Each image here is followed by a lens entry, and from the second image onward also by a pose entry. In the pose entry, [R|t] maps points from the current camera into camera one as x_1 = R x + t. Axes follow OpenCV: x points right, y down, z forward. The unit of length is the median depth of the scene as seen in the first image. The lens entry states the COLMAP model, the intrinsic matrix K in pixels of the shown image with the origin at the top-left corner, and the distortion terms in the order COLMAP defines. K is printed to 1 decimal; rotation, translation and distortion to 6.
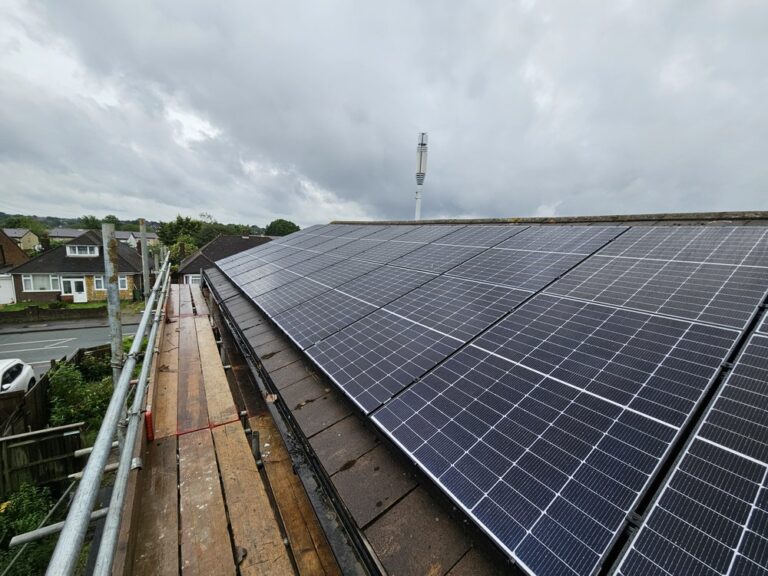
lens RADIAL K [[311.2, 0, 384.0], [0, 311.2, 288.0], [0, 0, 1]] dist [0.006846, -0.000030]
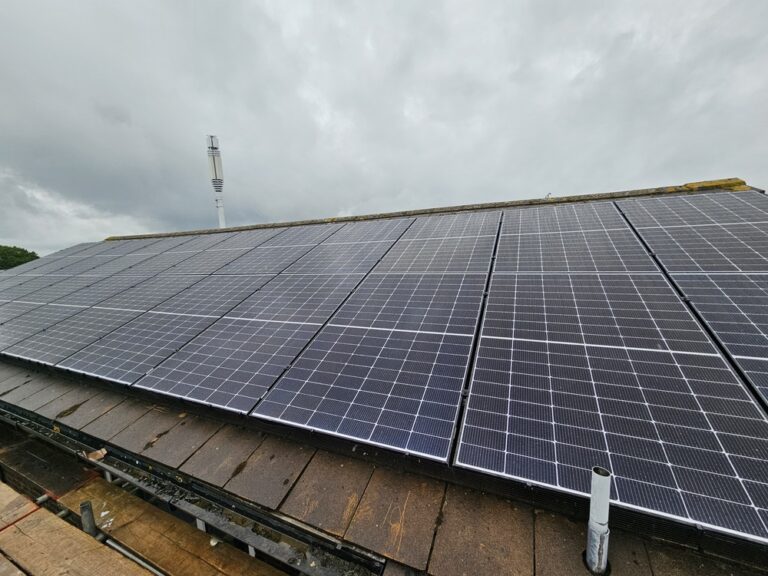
lens RADIAL K [[315.5, 0, 384.0], [0, 315.5, 288.0], [0, 0, 1]] dist [0.002184, -0.000189]
pose [[0.834549, -0.165515, 0.525484, -0.104767], [0.180268, 0.983338, 0.023435, 0.053836], [-0.520607, 0.075170, 0.850481, -0.057270]]
